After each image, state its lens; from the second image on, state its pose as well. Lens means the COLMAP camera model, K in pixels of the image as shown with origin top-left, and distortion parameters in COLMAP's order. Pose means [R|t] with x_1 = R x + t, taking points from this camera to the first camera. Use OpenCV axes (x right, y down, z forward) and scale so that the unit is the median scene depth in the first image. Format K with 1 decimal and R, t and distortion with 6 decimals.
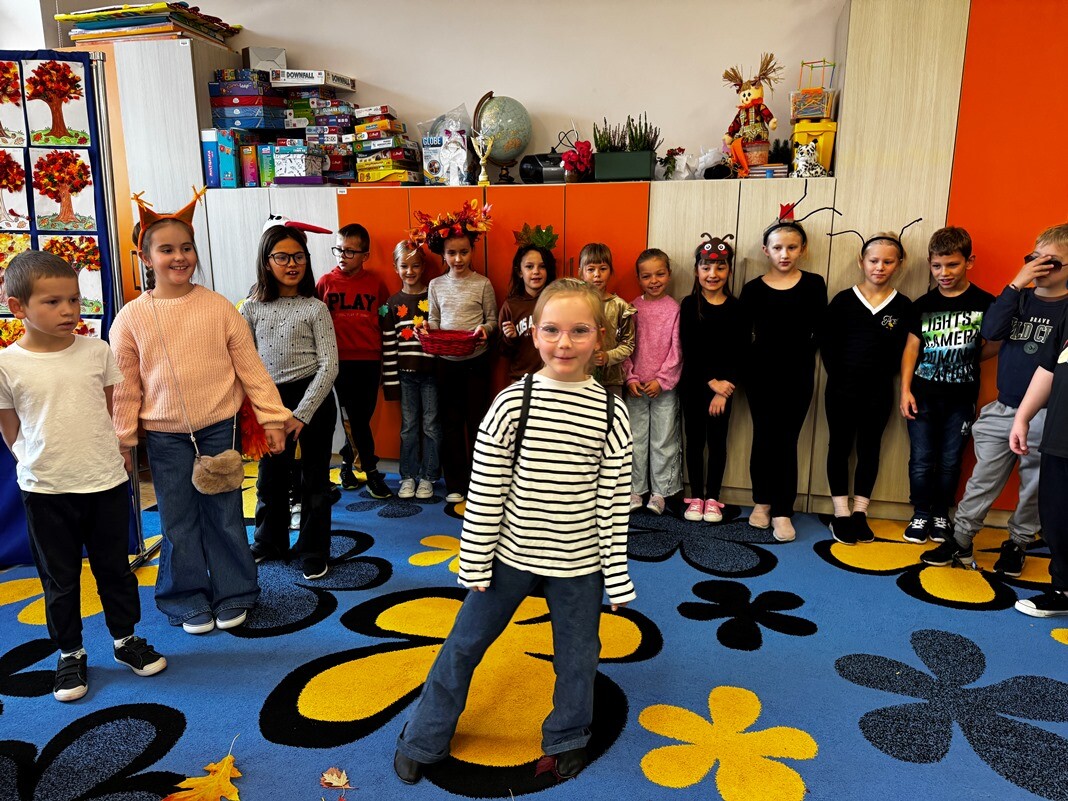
lens RADIAL K [[754.9, 0, 529.9], [0, 754.9, 405.7], [0, 0, 1]] dist [0.031670, -0.041345]
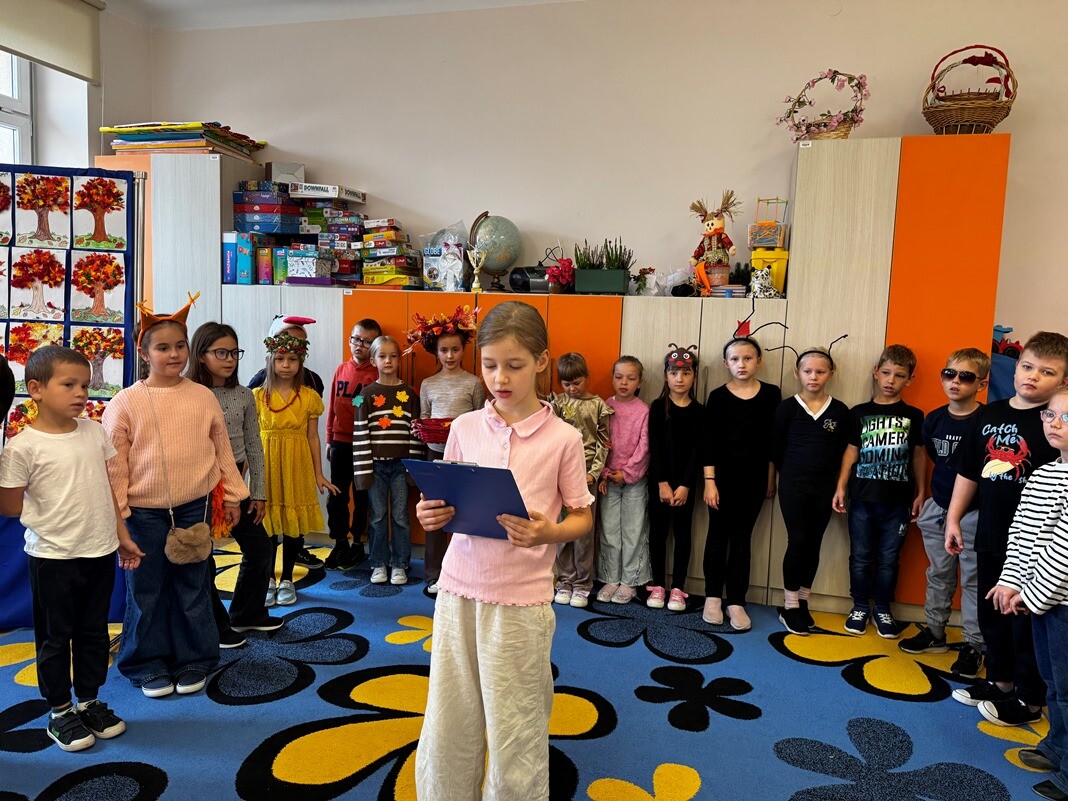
lens RADIAL K [[752.7, 0, 534.3], [0, 752.7, 395.8], [0, 0, 1]] dist [0.097576, -0.136099]
pose [[0.999314, 0.036185, 0.007916, 0.021876], [-0.034891, 0.991315, -0.126794, -0.002538], [-0.012435, 0.126431, 0.991898, -0.086703]]
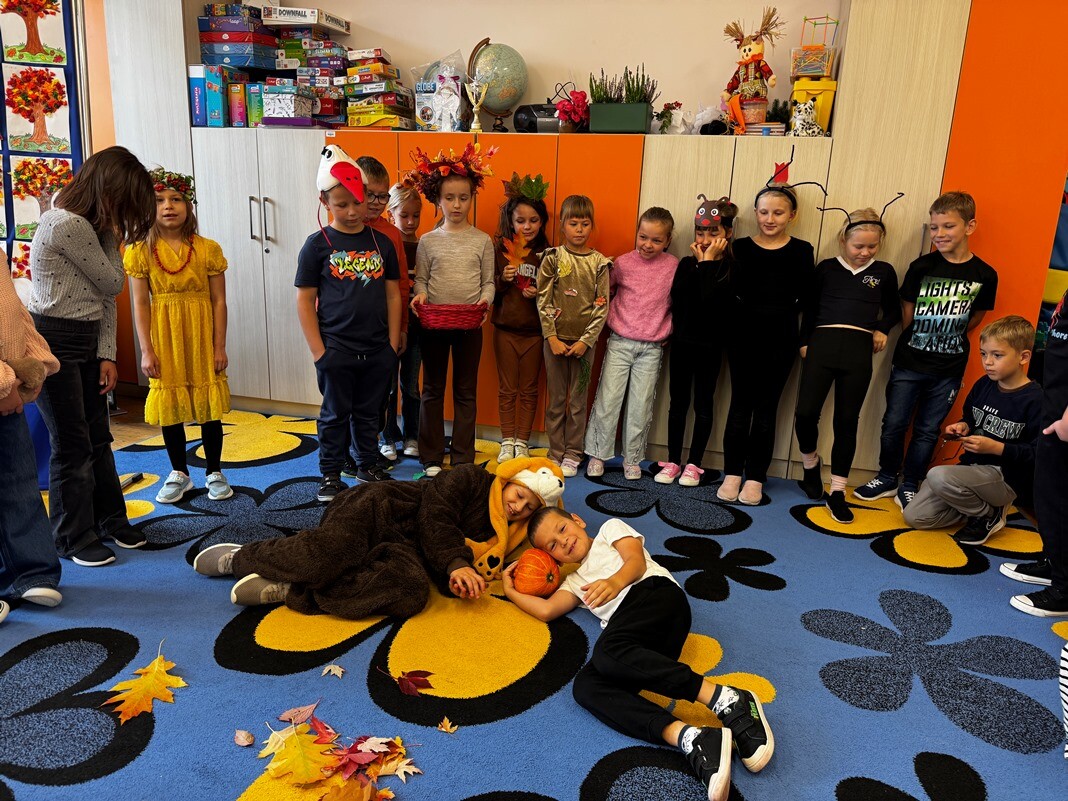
lens RADIAL K [[759.2, 0, 535.7], [0, 759.2, 408.5], [0, 0, 1]] dist [0.005239, -0.011449]
pose [[0.999102, 0.041003, 0.010661, 0.020888], [-0.041281, 0.998773, 0.027342, 0.034177], [-0.009527, -0.027758, 0.999569, 0.011178]]
